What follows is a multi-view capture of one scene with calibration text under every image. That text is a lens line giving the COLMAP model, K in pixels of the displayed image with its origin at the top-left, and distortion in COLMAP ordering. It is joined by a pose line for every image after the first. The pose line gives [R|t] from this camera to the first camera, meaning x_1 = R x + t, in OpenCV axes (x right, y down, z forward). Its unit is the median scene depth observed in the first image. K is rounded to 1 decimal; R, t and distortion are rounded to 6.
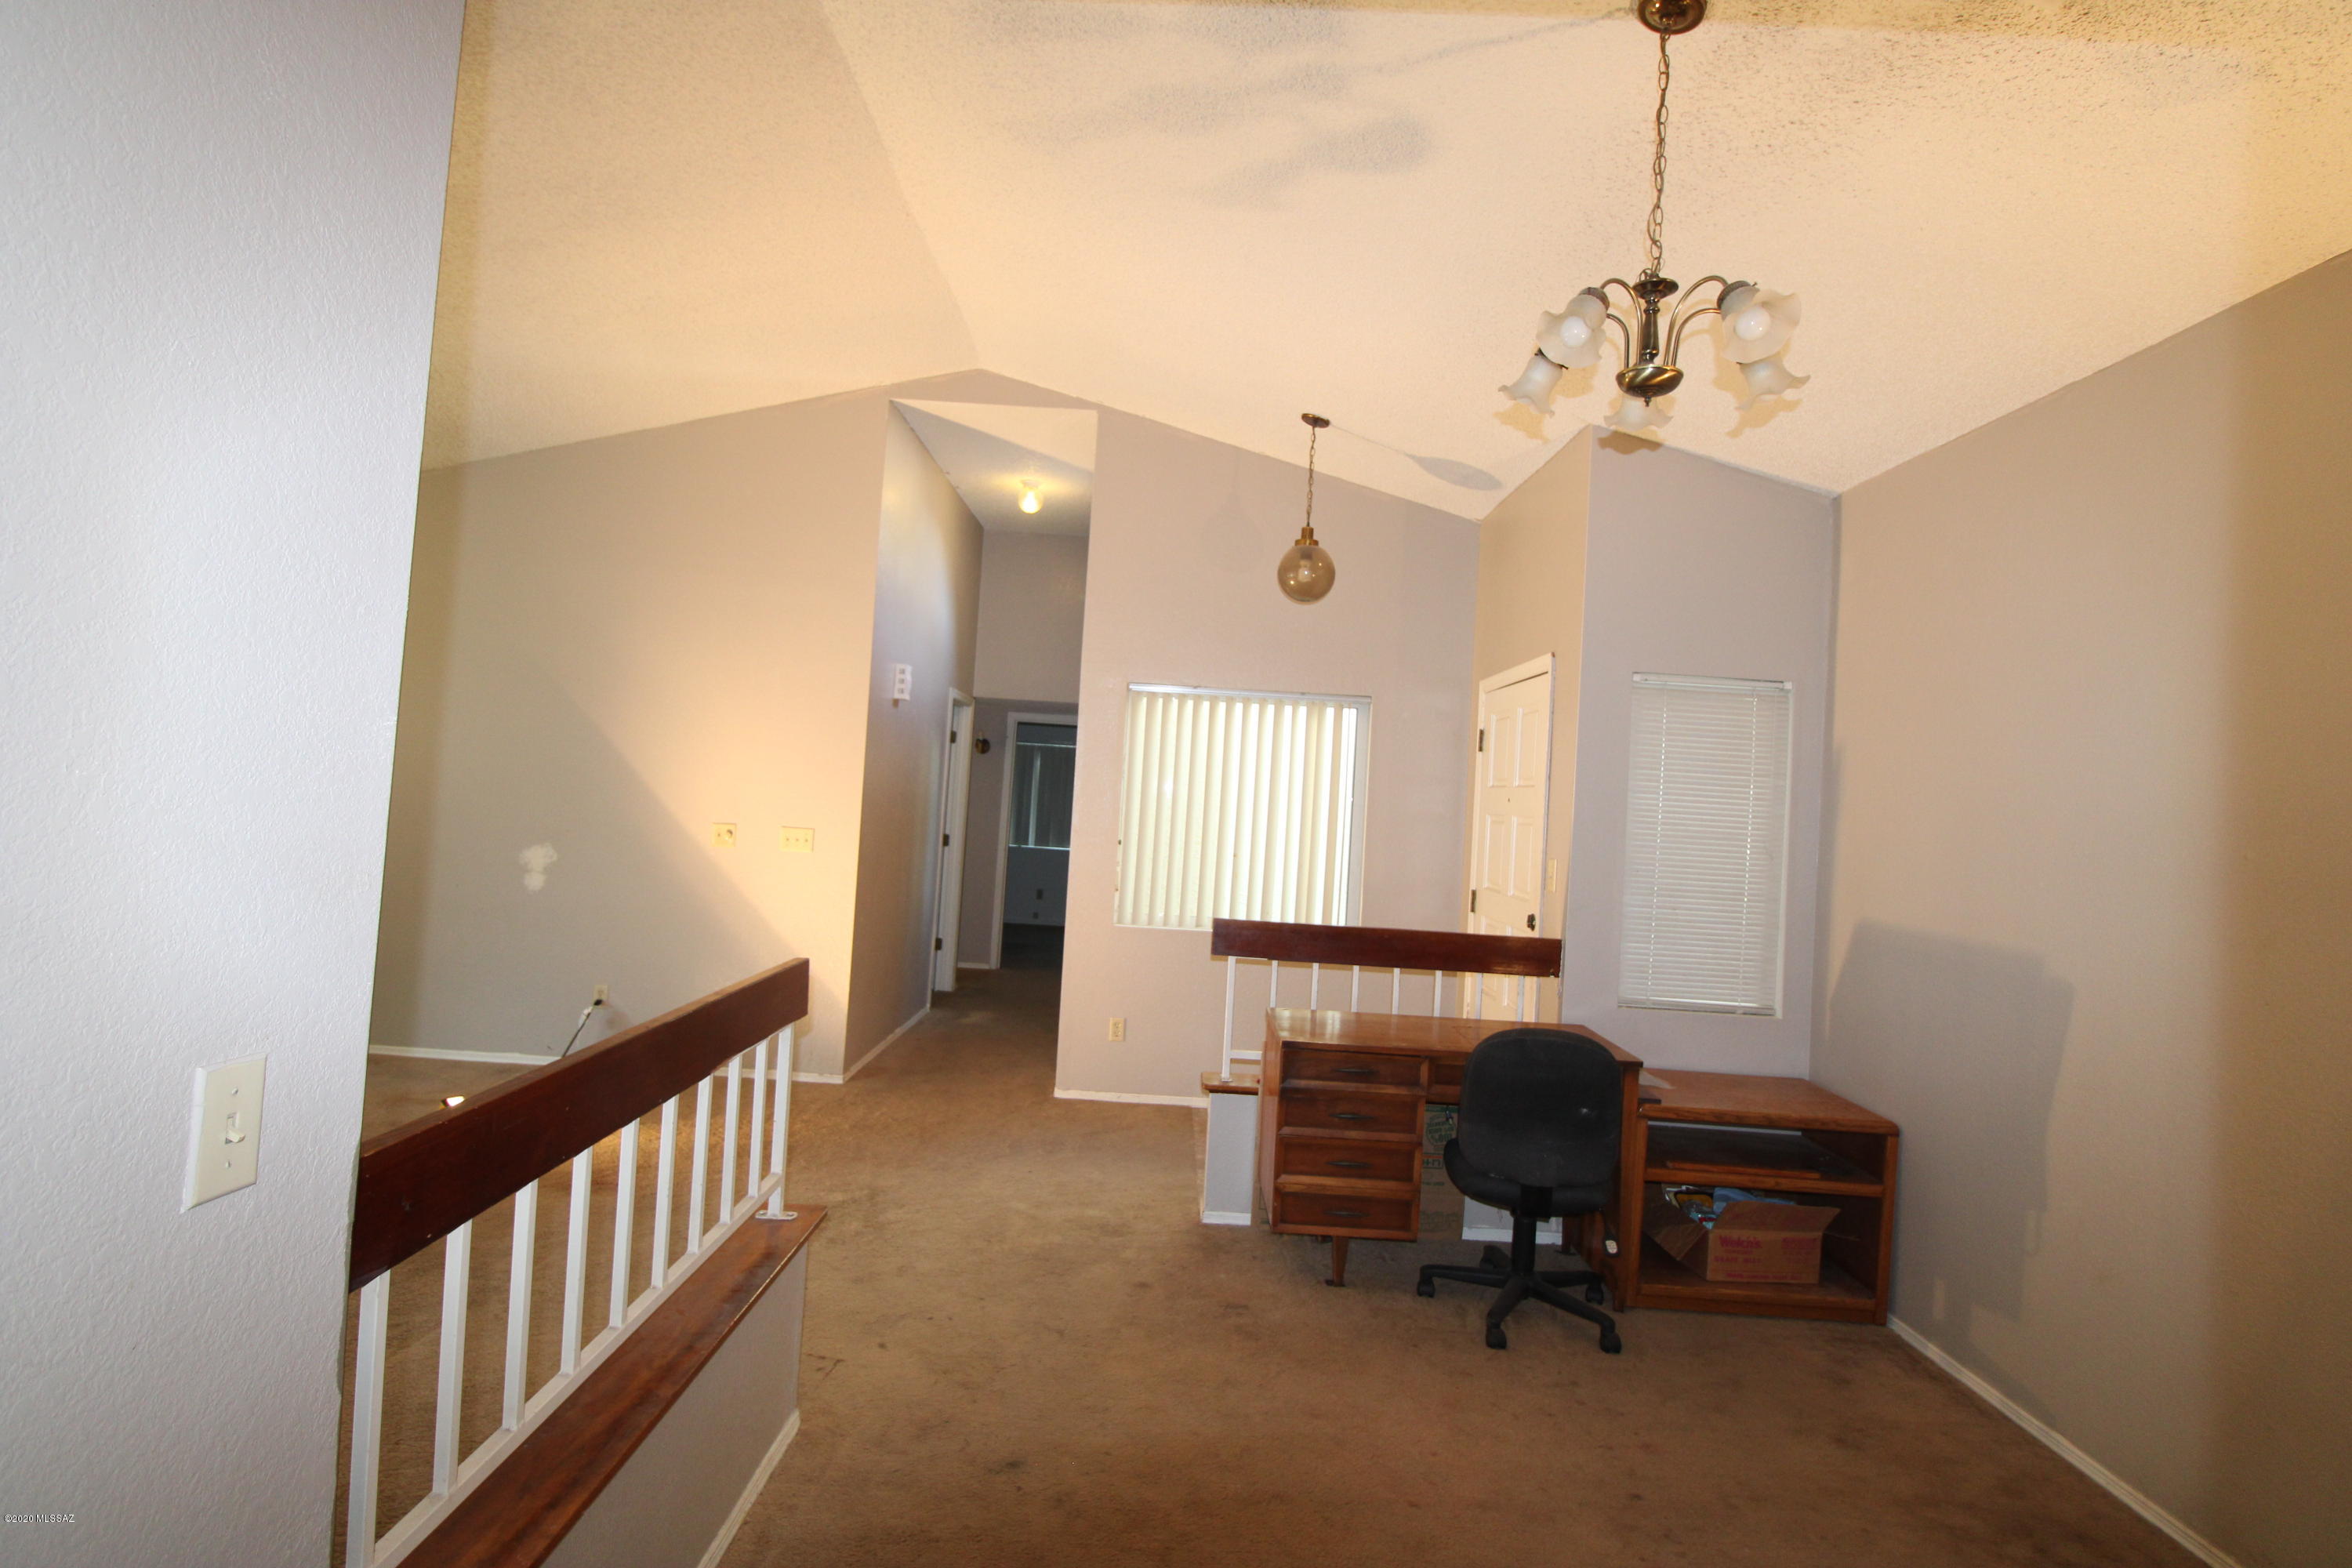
lens RADIAL K [[1135.8, 0, 1193.2], [0, 1135.8, 749.5], [0, 0, 1]] dist [-0.003834, -0.000117]
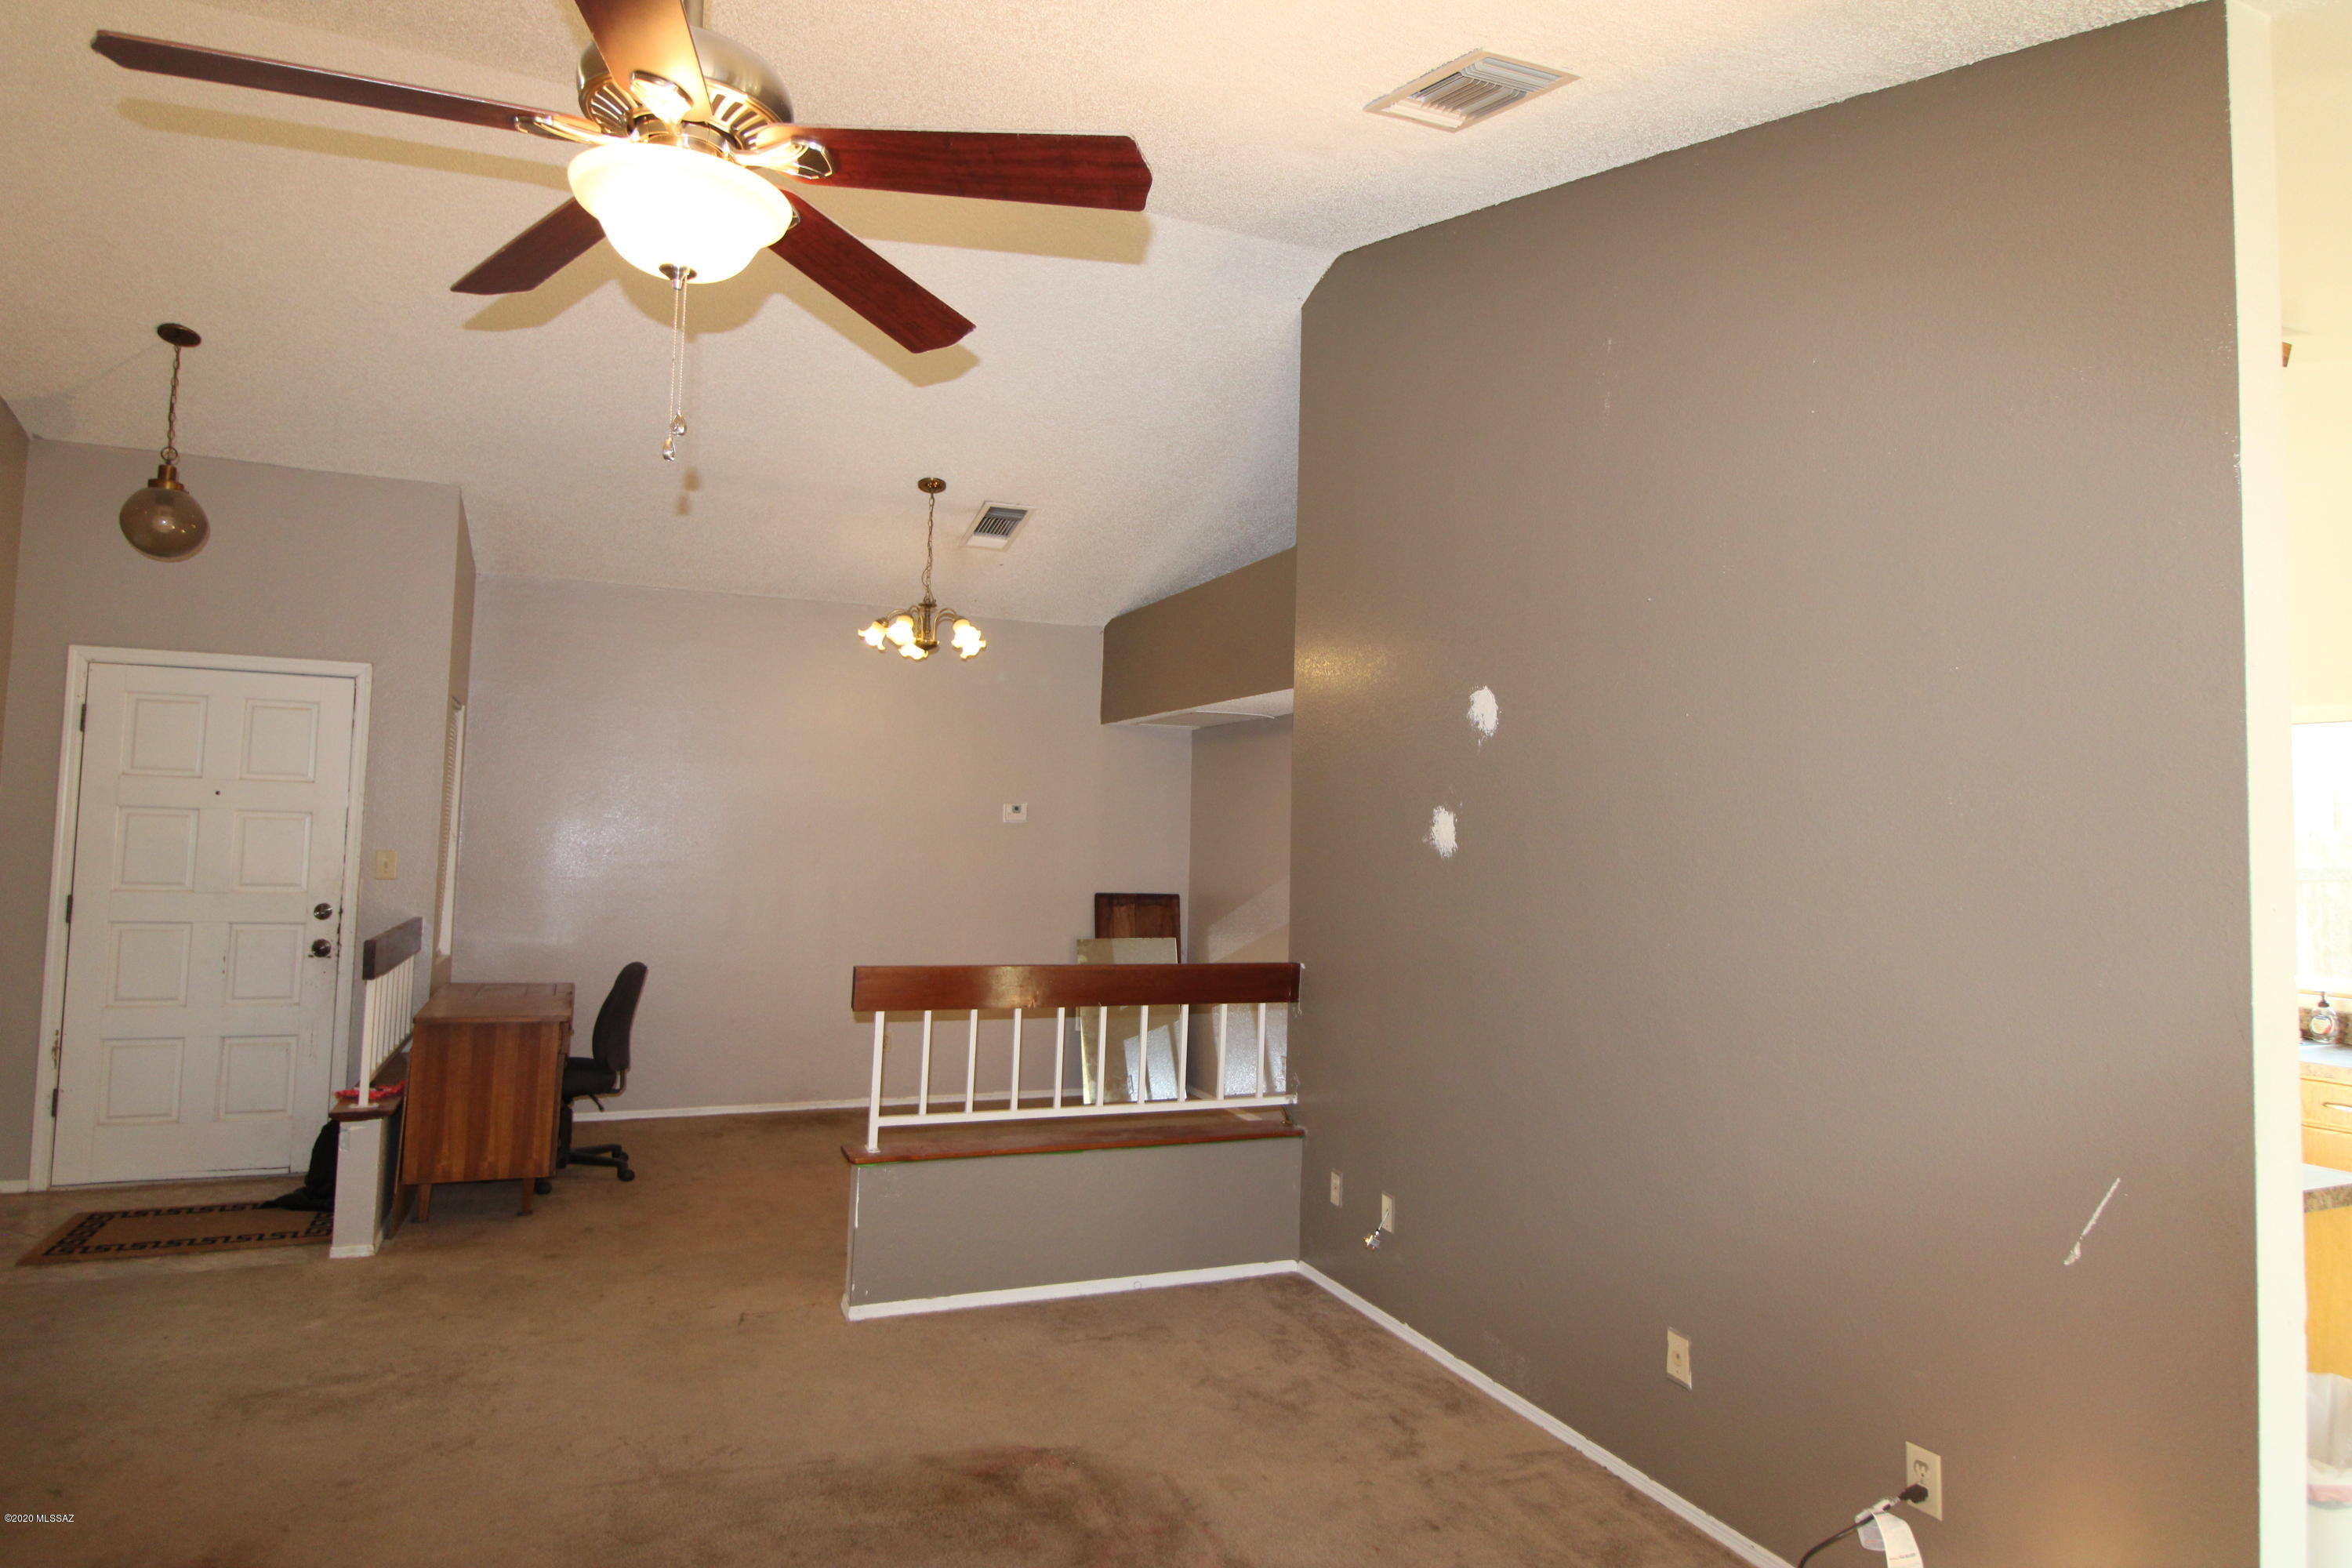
lens RADIAL K [[1334.0, 0, 1171.0], [0, 1334.0, 768.4], [0, 0, 1]] dist [0.002983, -0.012982]
pose [[-0.376569, -0.019898, 0.926175, -1.048319], [-0.085576, 0.996242, -0.013390, -0.029832], [-0.922427, -0.084300, -0.376857, 0.687286]]
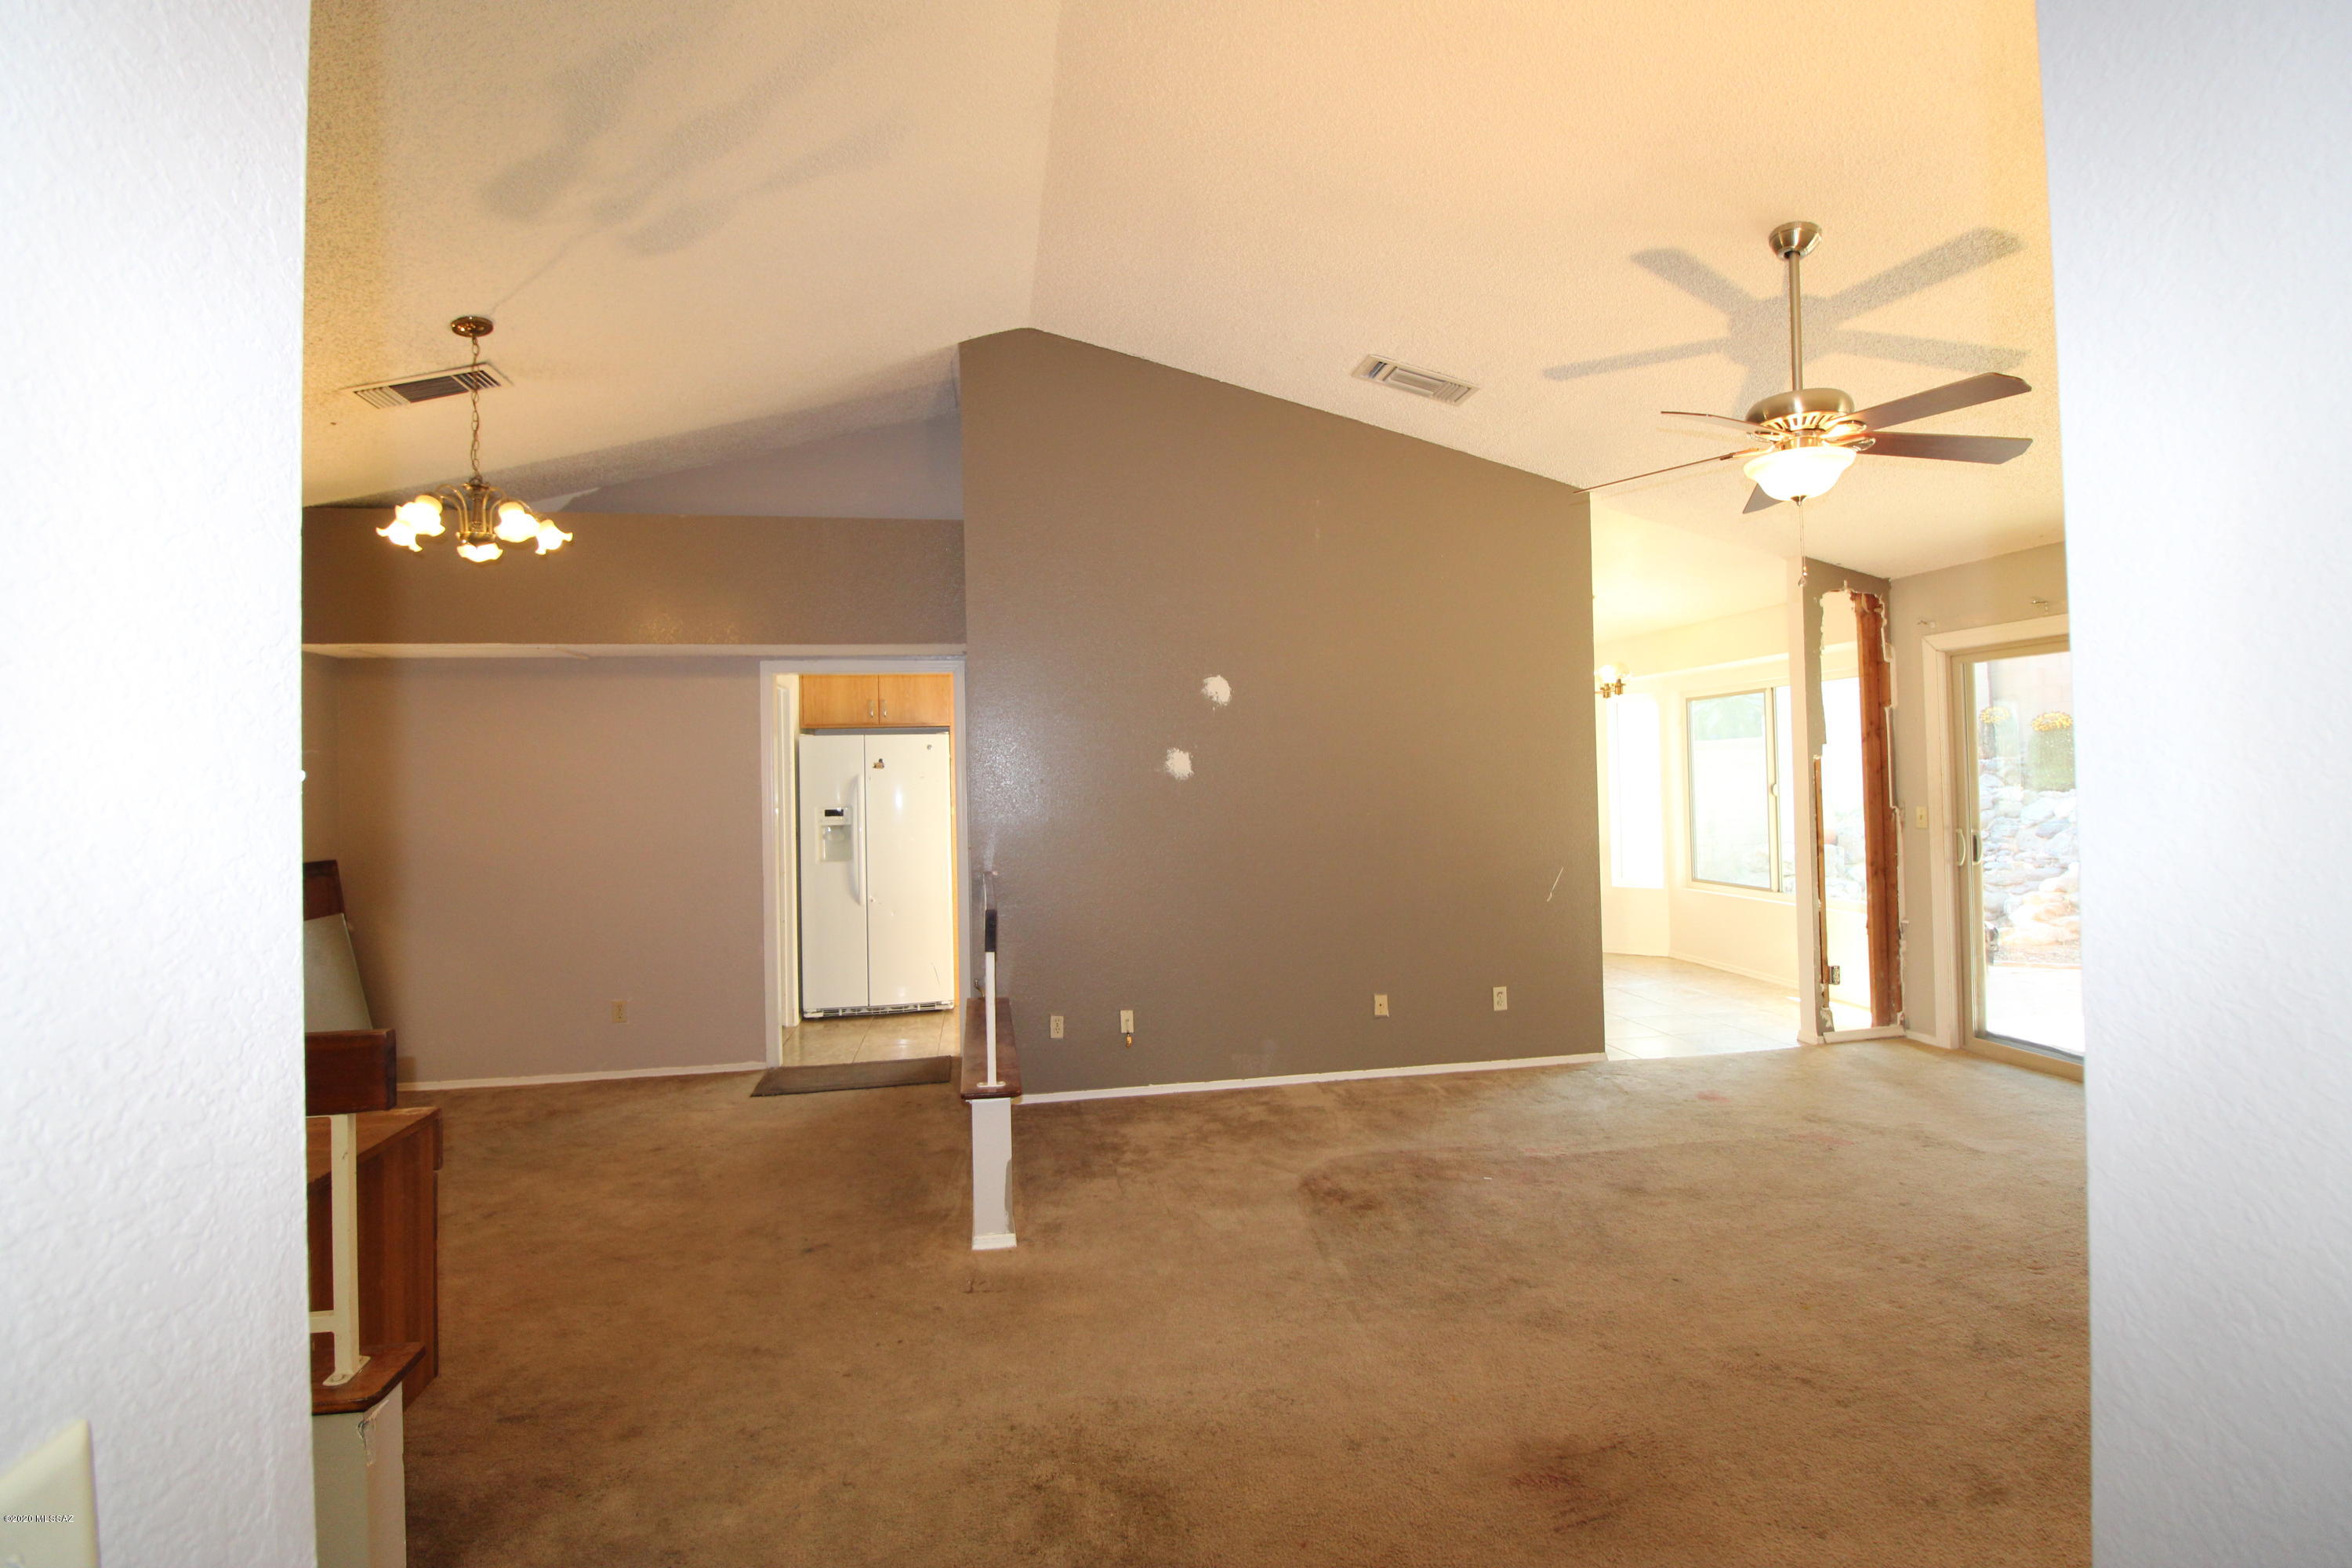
lens RADIAL K [[1096.8, 0, 1161.5], [0, 1096.8, 775.0], [0, 0, 1]] dist [-0.022308, -0.004110]
pose [[-0.987729, -0.036380, -0.151883, -0.182521], [-0.029135, 0.998341, -0.049660, 0.046775], [0.153437, -0.044626, -0.987150, 1.258437]]
